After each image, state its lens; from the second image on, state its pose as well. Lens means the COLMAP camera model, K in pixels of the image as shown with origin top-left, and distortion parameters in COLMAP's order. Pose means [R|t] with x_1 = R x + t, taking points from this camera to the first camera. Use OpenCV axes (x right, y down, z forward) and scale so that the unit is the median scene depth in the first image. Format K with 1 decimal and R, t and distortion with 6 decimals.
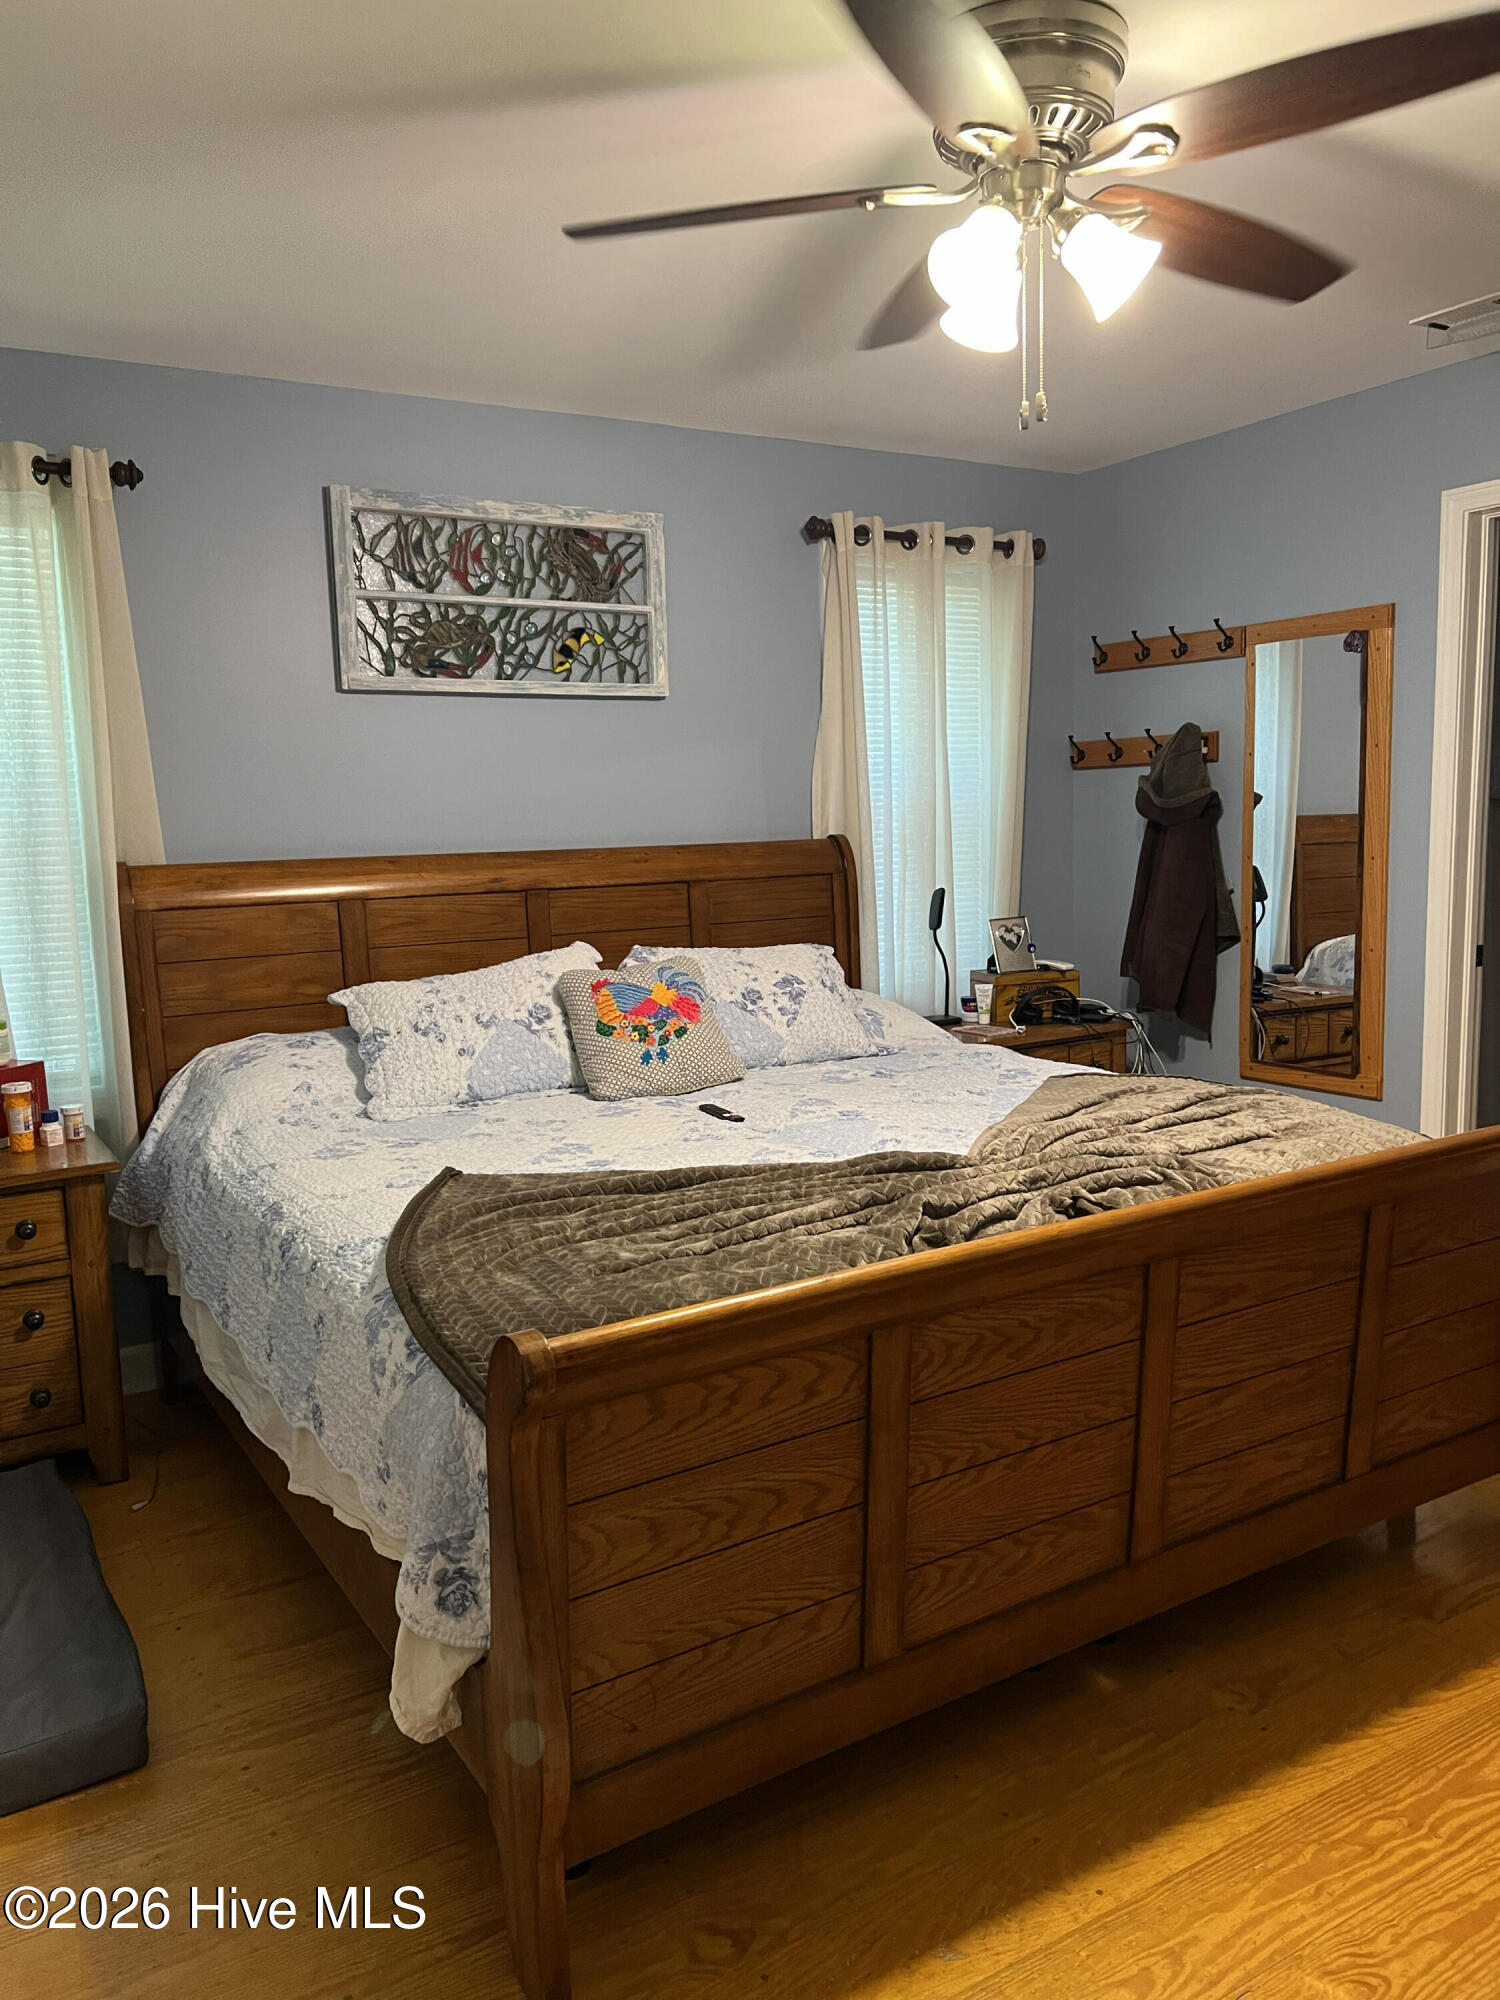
lens RADIAL K [[1510.7, 0, 759.3], [0, 1510.7, 1006.0], [0, 0, 1]] dist [0.058635, -0.069442]
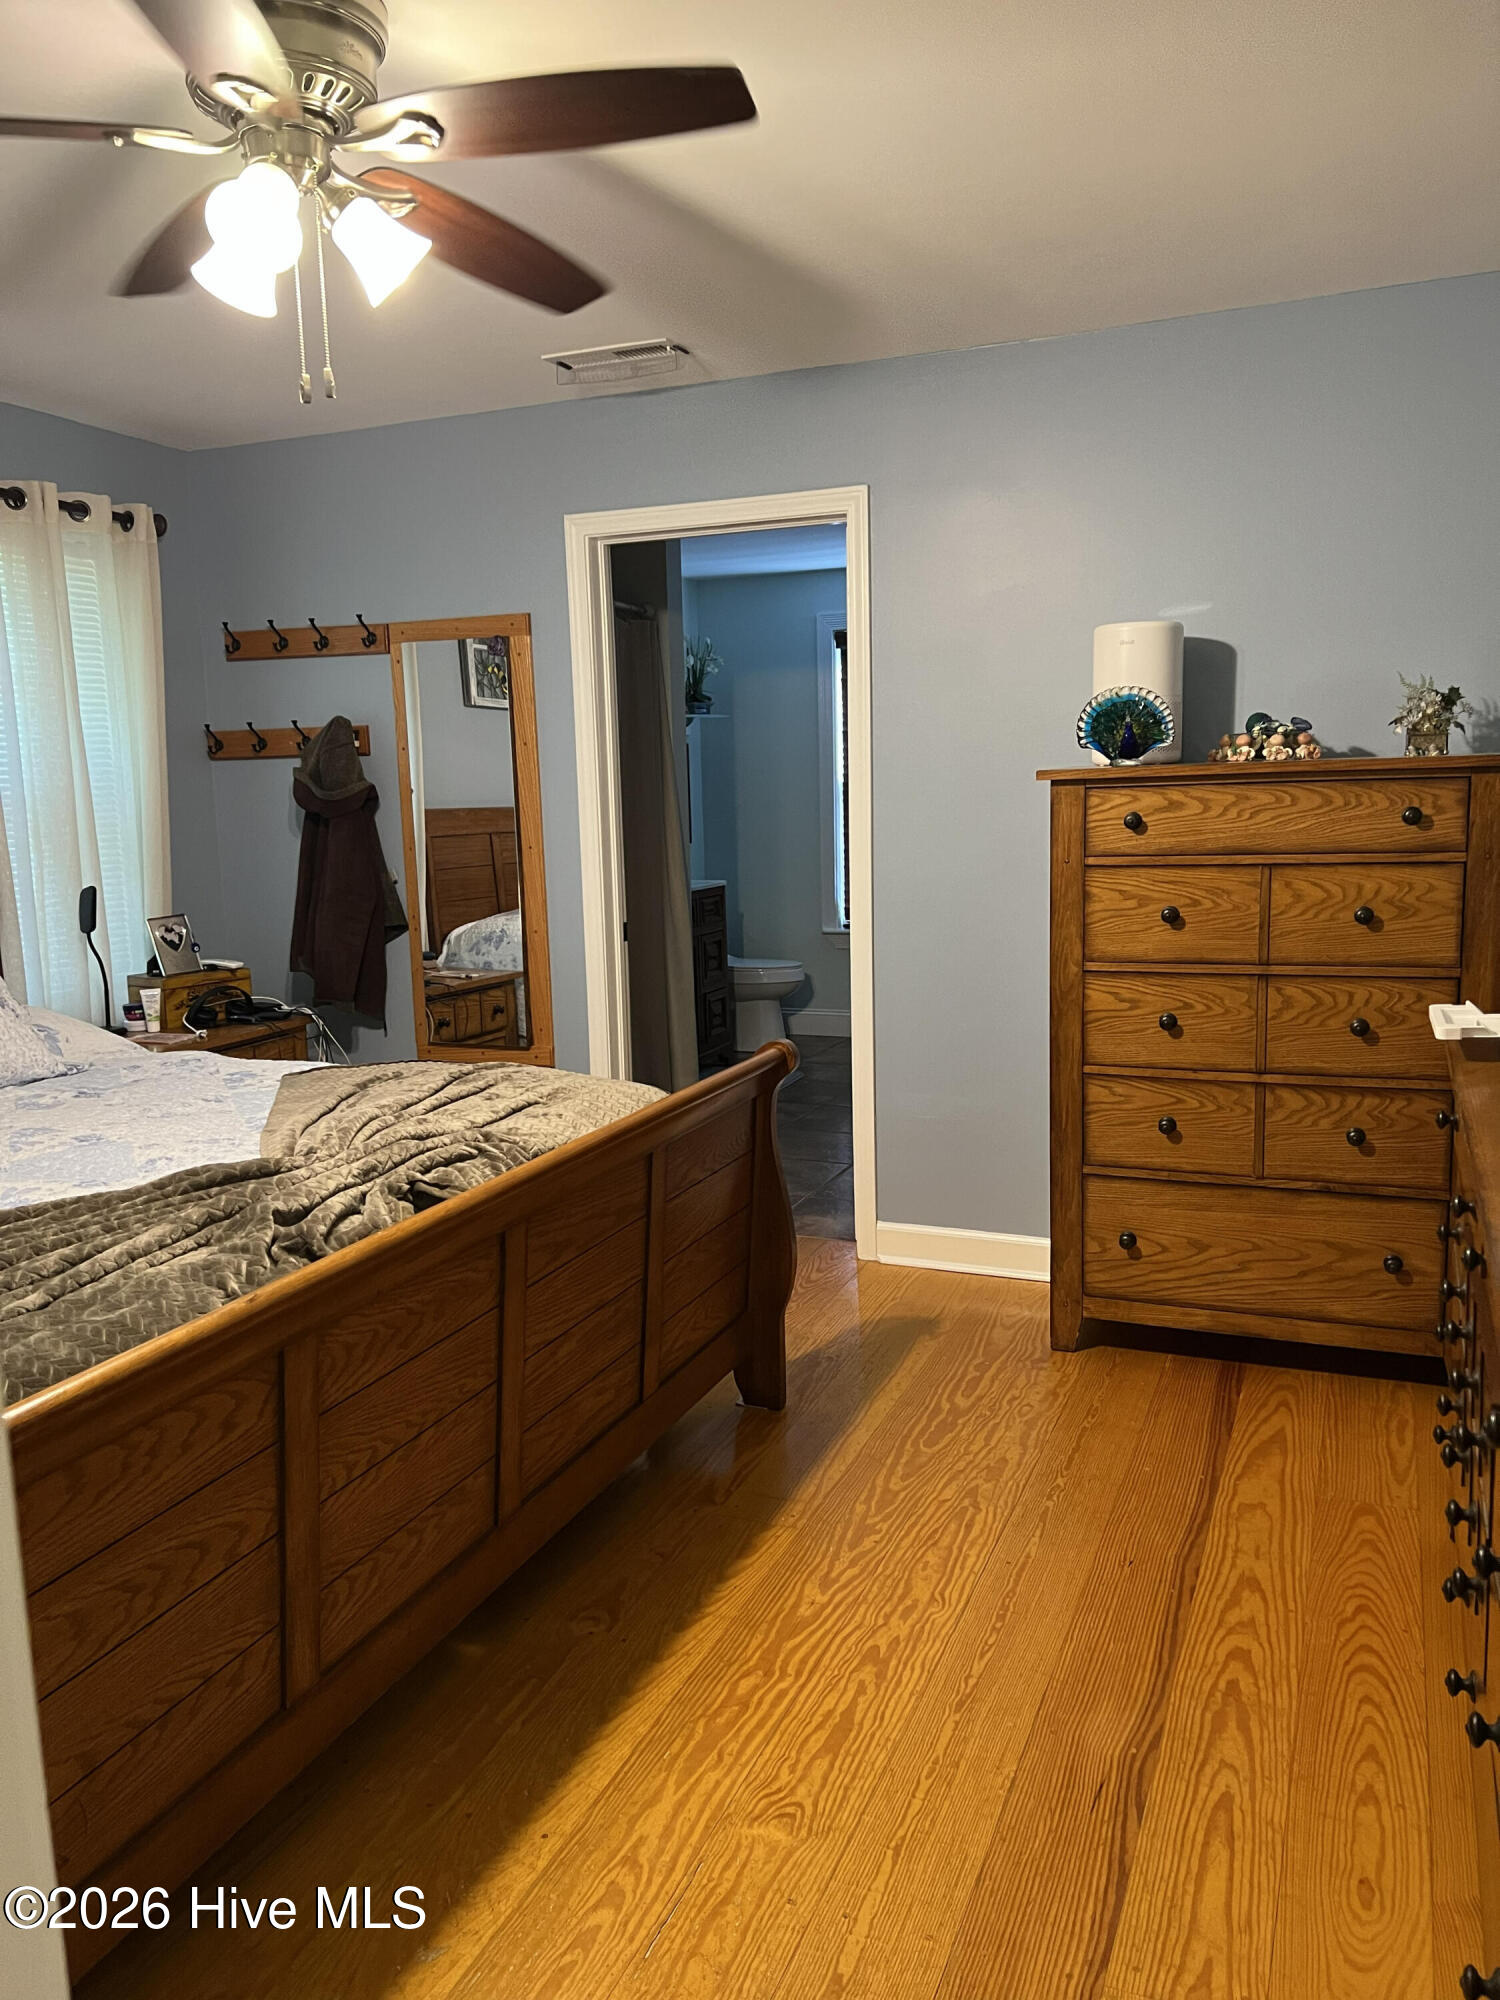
lens RADIAL K [[1510.7, 0, 752.8], [0, 1510.7, 1008.5], [0, 0, 1]] dist [0.058635, -0.069442]
pose [[0.810633, -0.081000, 0.579925, -0.185149], [0.080038, 0.996418, 0.027294, 0.002606], [-0.580059, 0.024290, 0.814212, 0.050616]]
